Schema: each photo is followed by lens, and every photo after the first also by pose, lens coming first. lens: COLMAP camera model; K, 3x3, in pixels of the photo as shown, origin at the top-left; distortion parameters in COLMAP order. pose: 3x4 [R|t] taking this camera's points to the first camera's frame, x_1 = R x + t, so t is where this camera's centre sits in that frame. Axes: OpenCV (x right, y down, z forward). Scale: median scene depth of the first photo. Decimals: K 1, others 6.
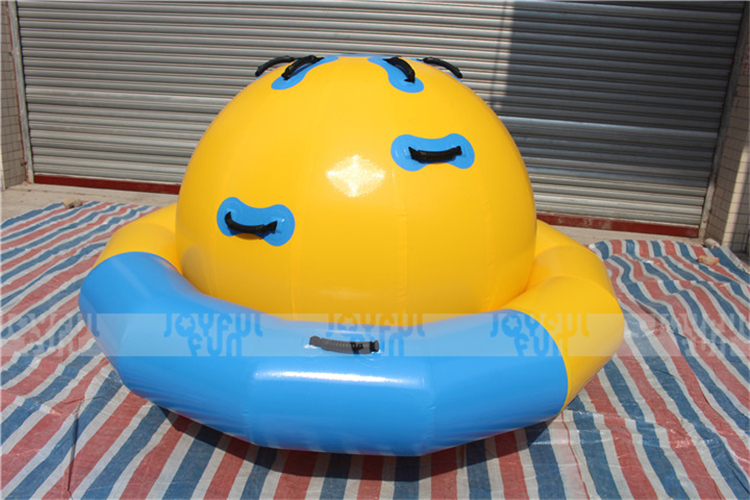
lens RADIAL K [[633.1, 0, 372.2], [0, 633.1, 246.0], [0, 0, 1]] dist [-0.113742, 0.070685]
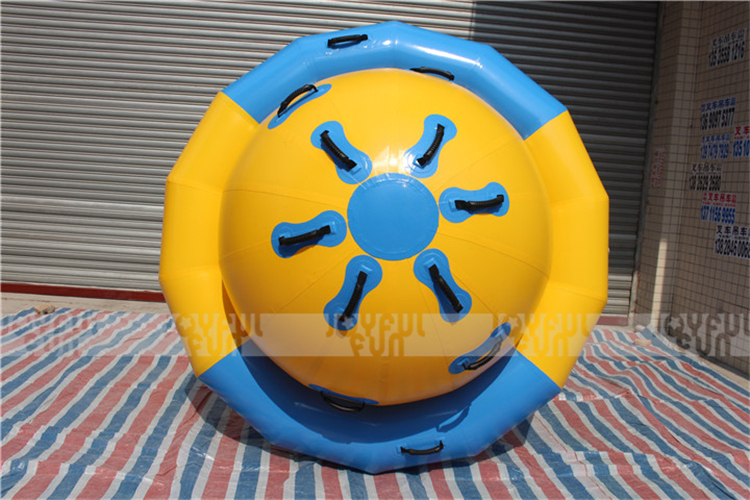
lens RADIAL K [[670.8, 0, 381.9], [0, 670.8, 226.3], [0, 0, 1]] dist [-0.092269, 0.043936]
pose [[0.982068, -0.003264, 0.188500, -0.170729], [0.042051, 0.978454, -0.202138, 0.039362], [-0.183778, 0.206440, 0.961045, -0.151840]]
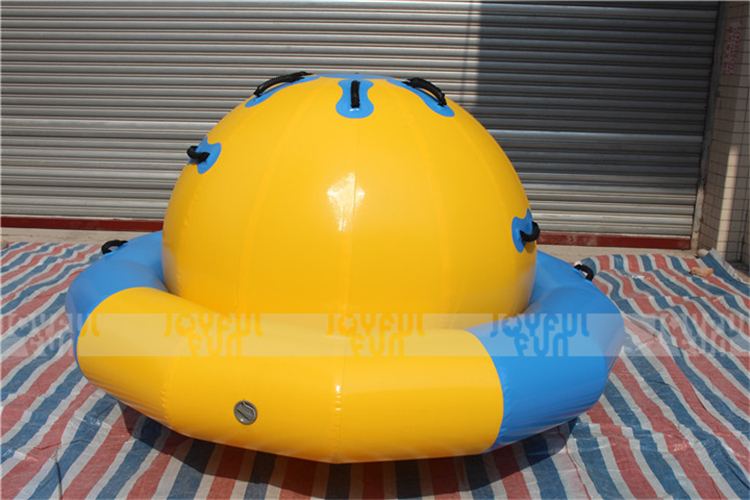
lens RADIAL K [[749.7, 0, 368.4], [0, 749.7, 248.1], [0, 0, 1]] dist [-0.078167, 0.000000]
pose [[0.996741, -0.048436, 0.064505, -0.028733], [0.051804, 0.997323, -0.051606, 0.018937], [-0.061833, 0.054779, 0.996582, -0.085944]]
